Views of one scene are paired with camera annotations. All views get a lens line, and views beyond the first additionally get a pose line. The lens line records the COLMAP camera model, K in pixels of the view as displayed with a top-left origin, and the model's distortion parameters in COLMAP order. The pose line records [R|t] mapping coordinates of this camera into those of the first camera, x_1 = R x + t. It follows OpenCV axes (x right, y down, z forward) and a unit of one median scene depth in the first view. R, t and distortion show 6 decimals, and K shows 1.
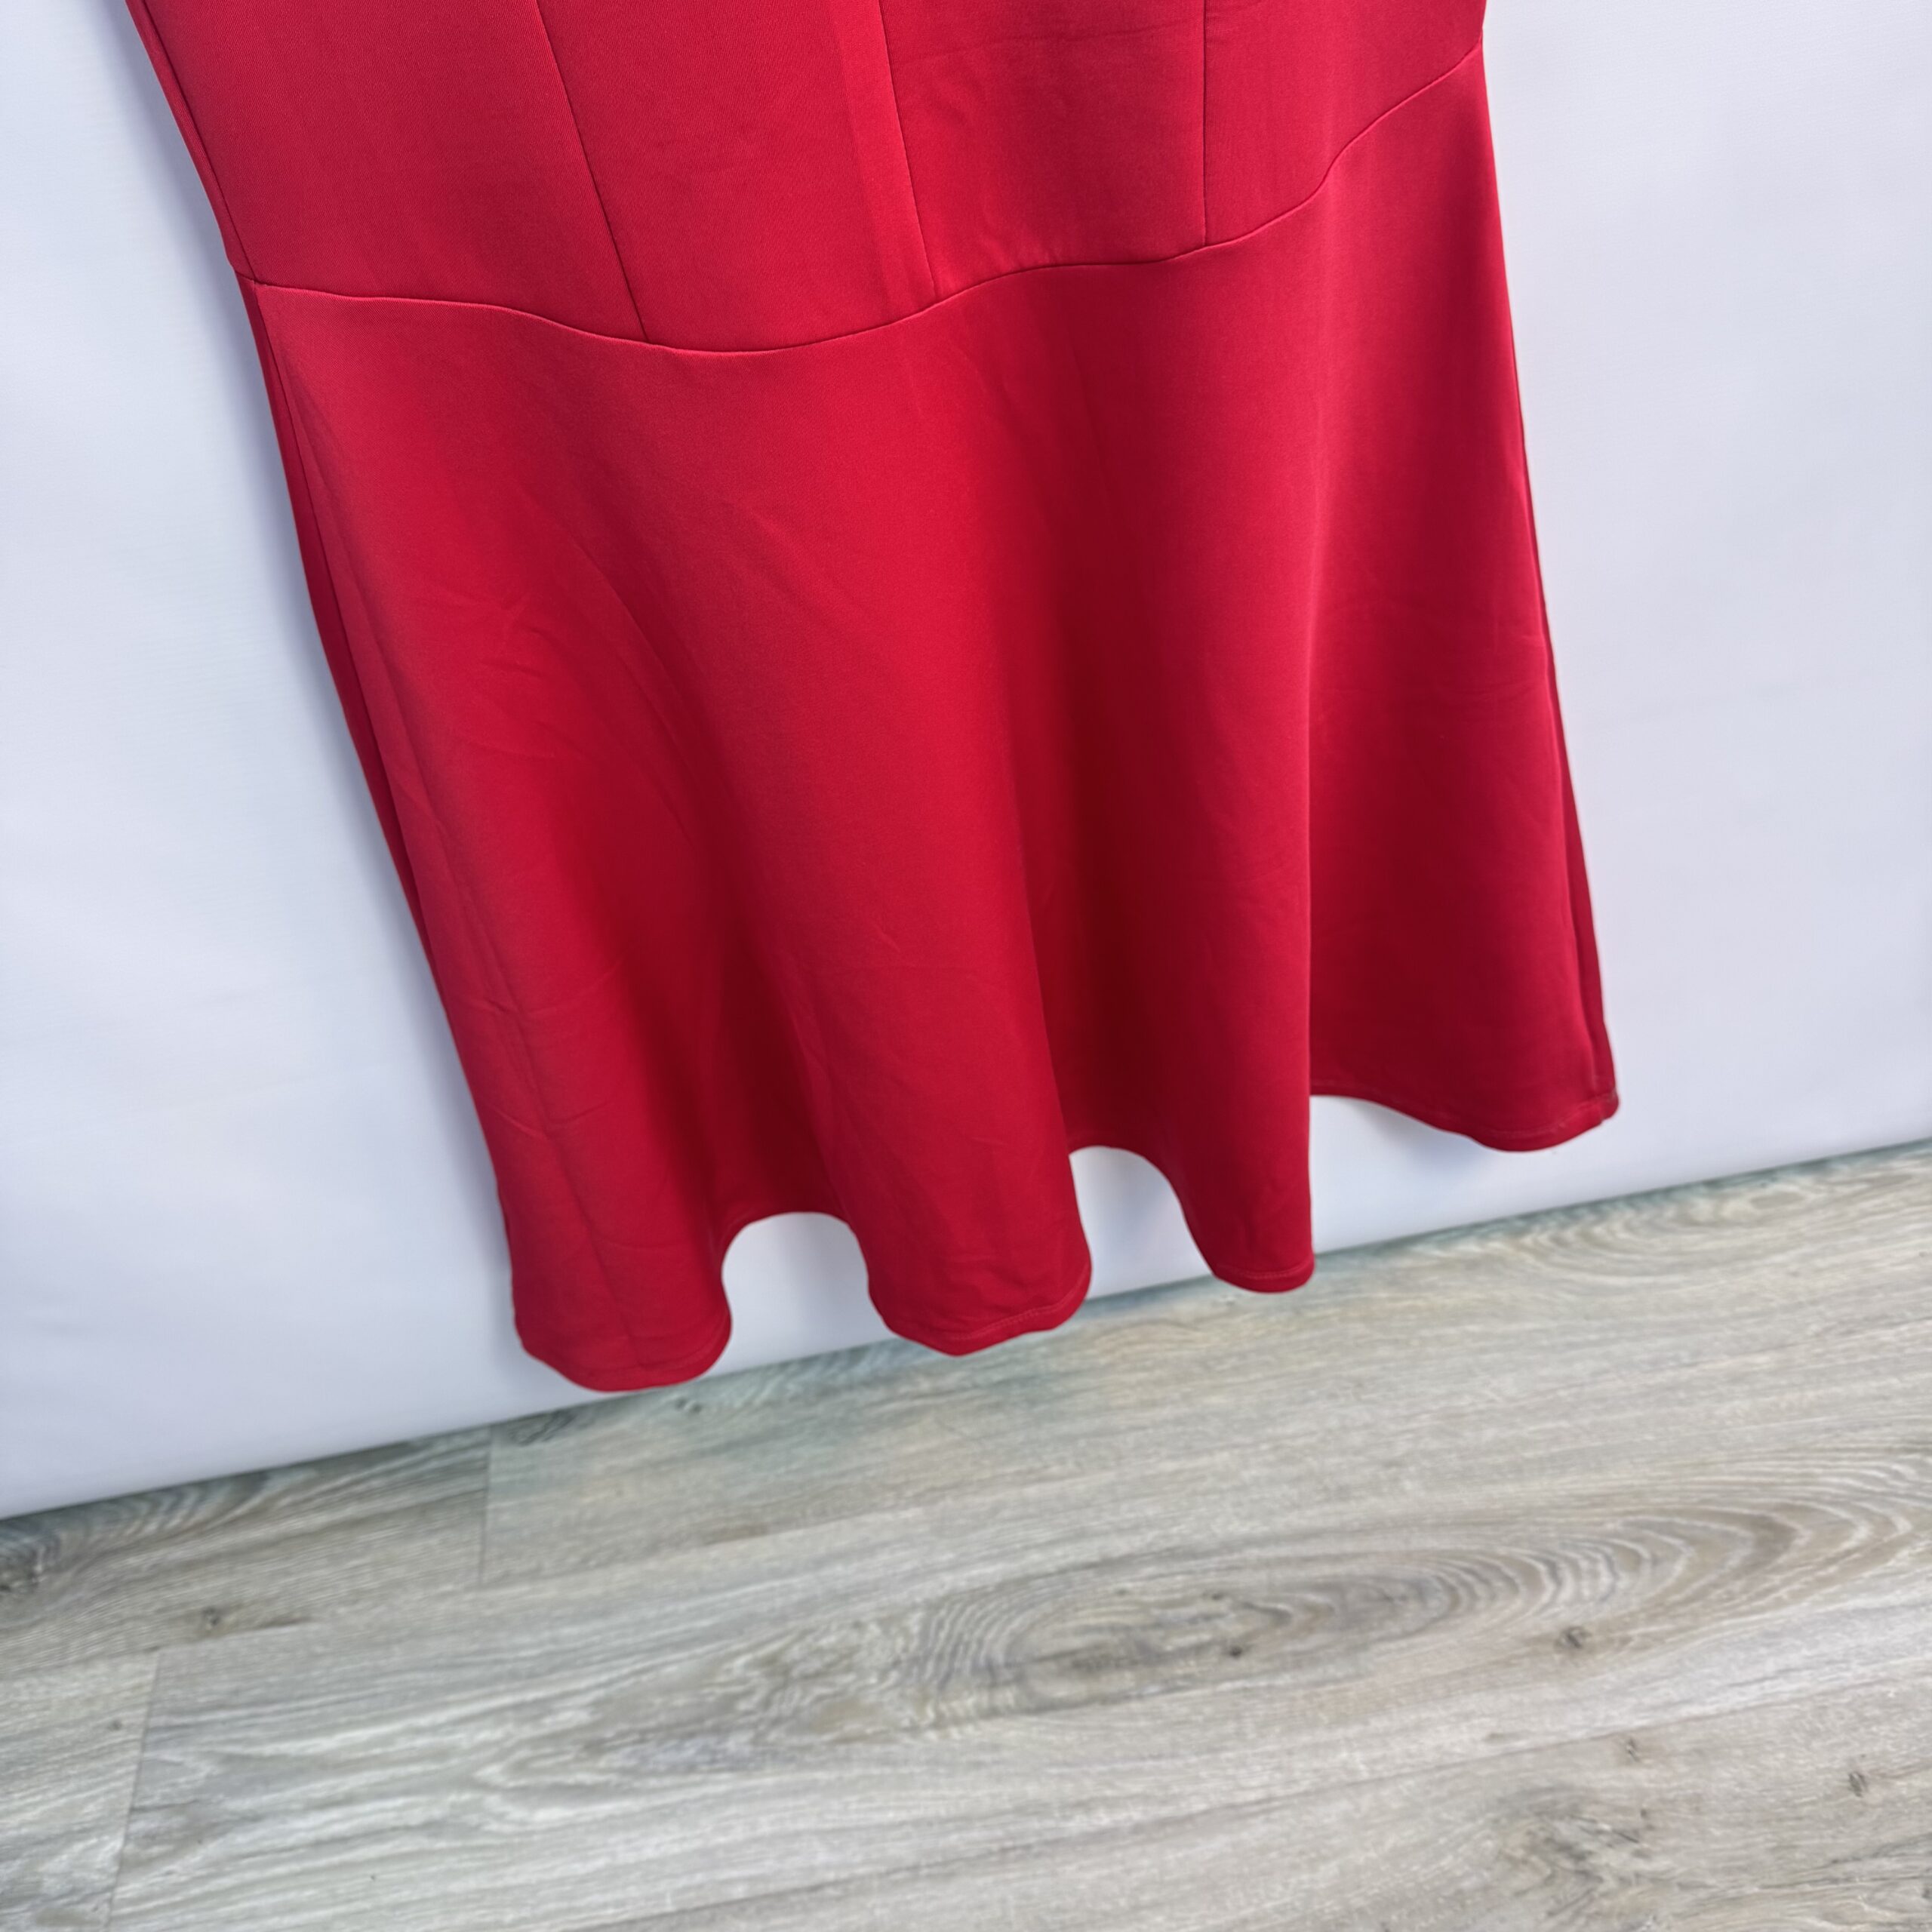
lens RADIAL K [[1590.7, 0, 966.0], [0, 1590.7, 966.0], [0, 0, 1]] dist [0.026722, -0.040684]
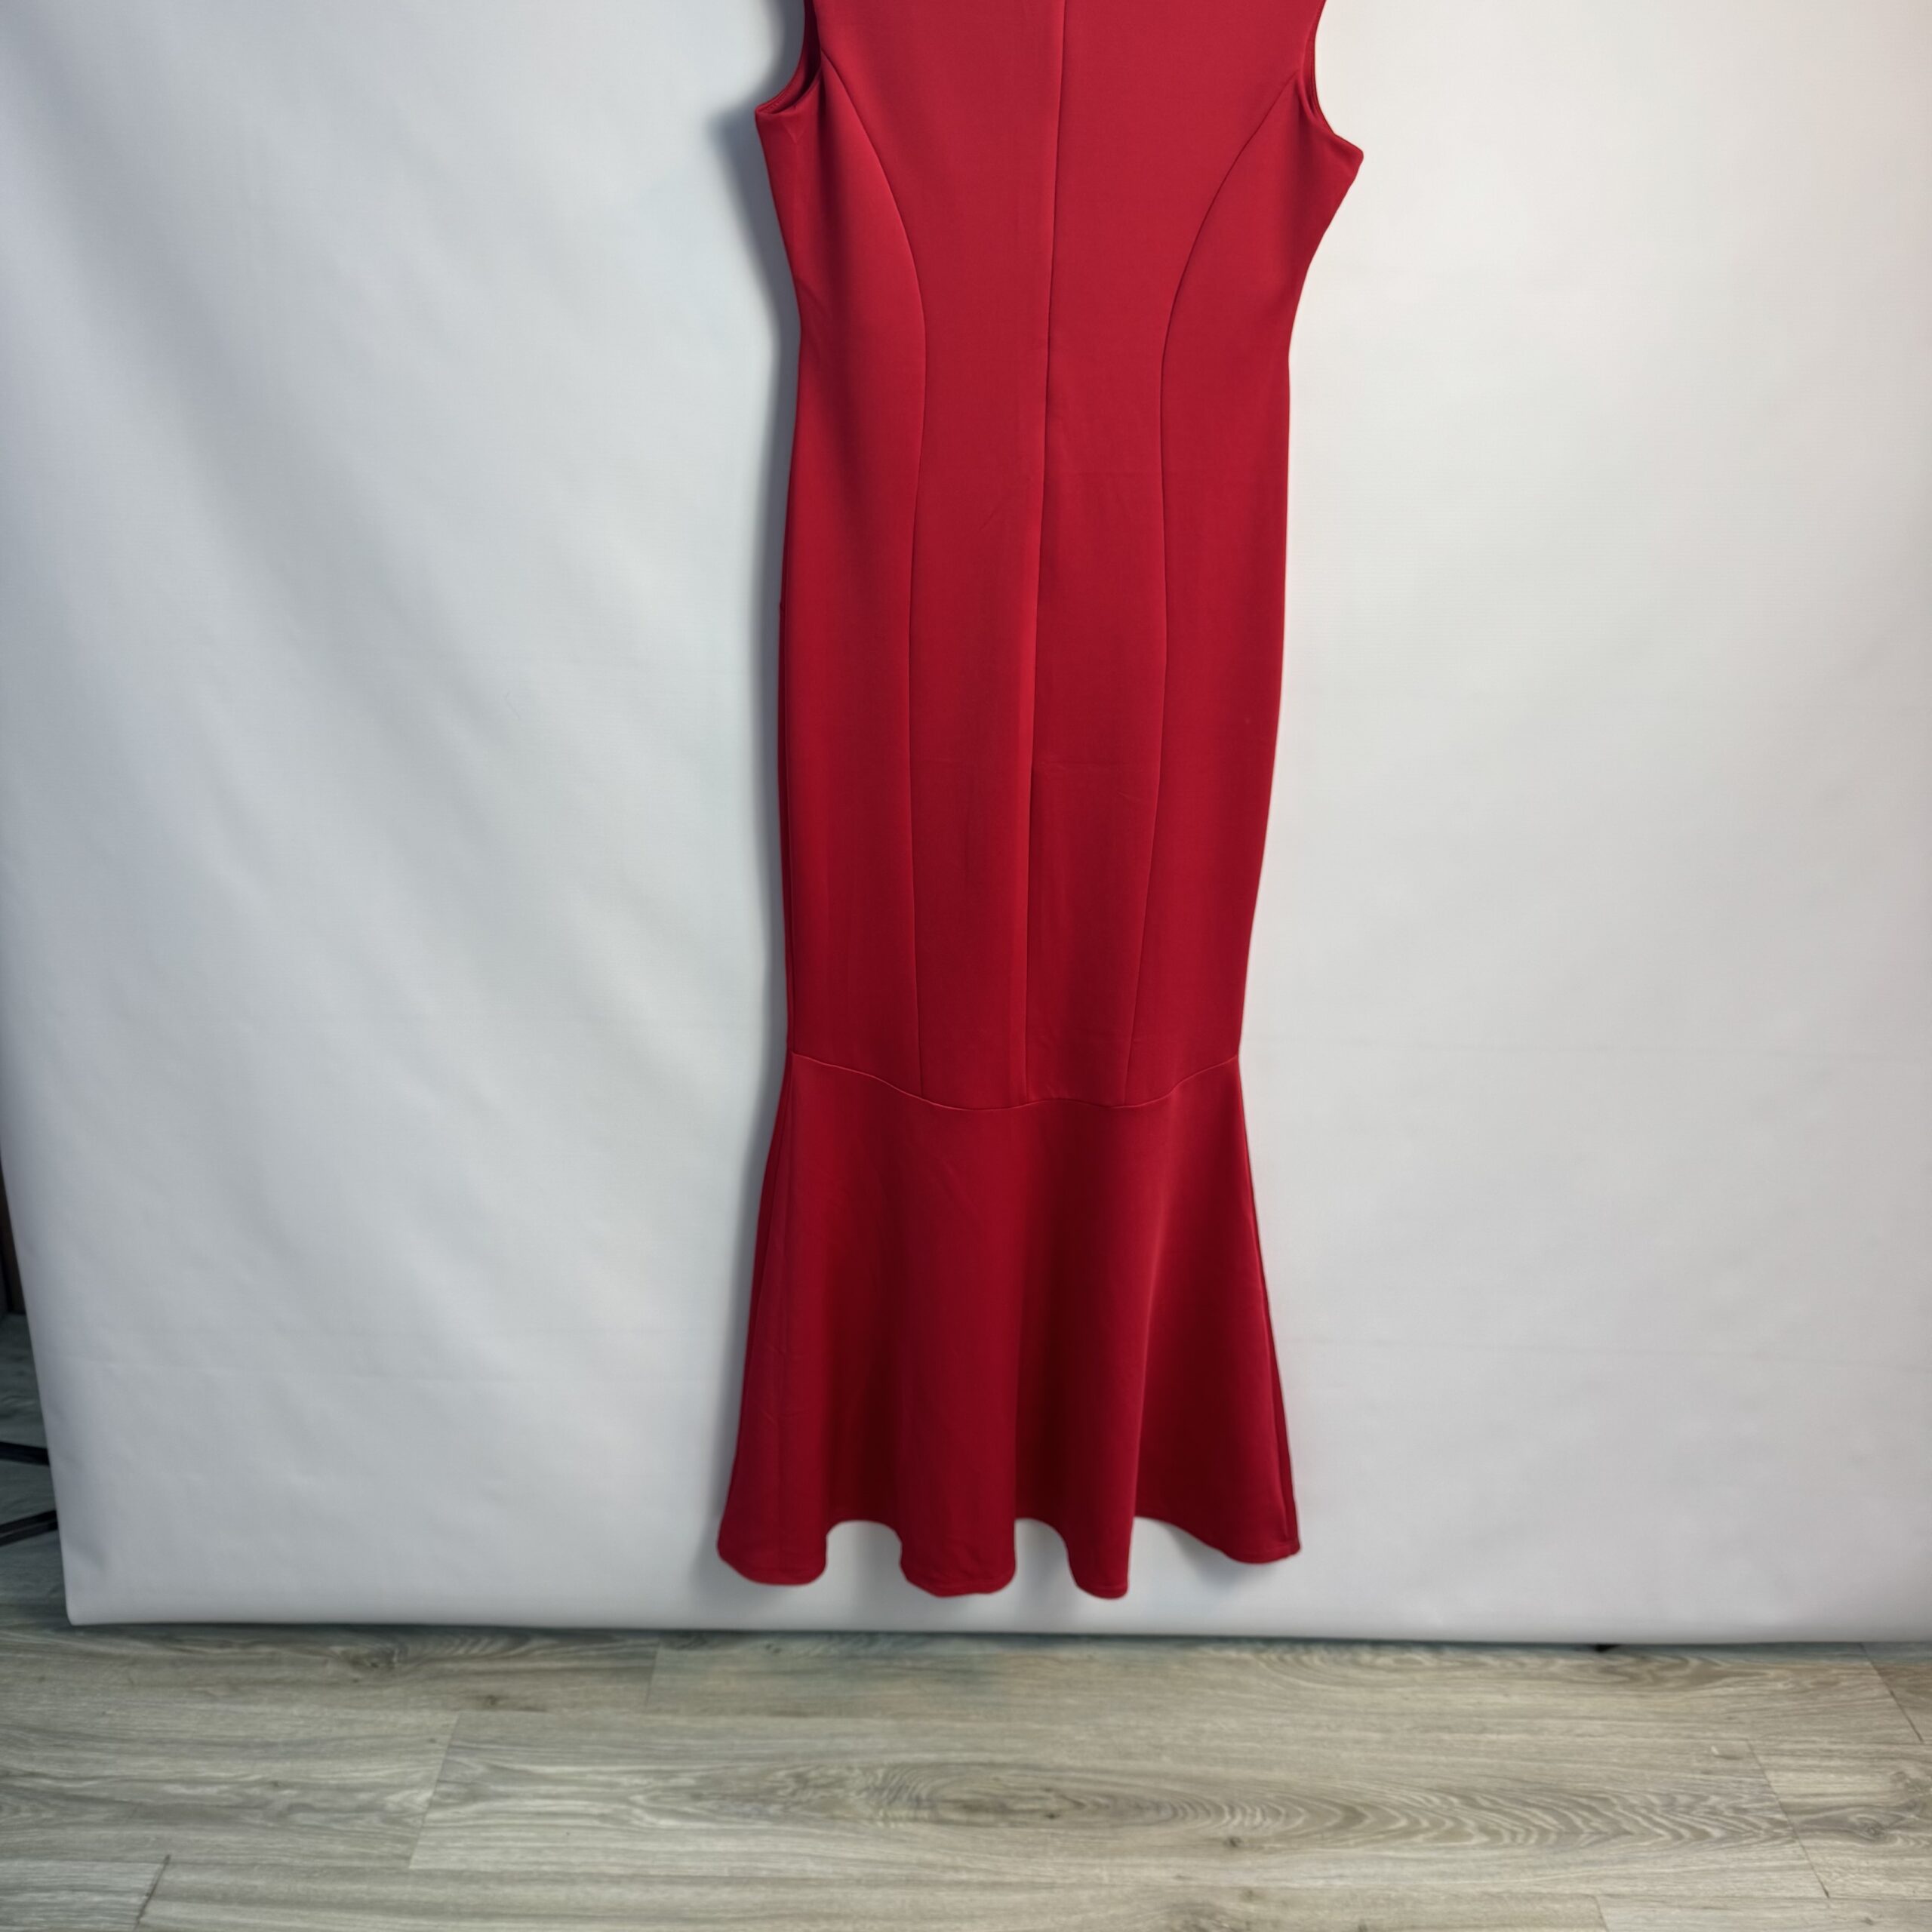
lens RADIAL K [[1590.7, 0, 966.0], [0, 1590.7, 966.0], [0, 0, 1]] dist [0.026722, -0.040684]
pose [[0.979250, 0.188450, -0.074541, 0.025313], [-0.202458, 0.893380, -0.401103, 0.305531], [-0.008995, 0.407871, 0.912995, -1.033257]]
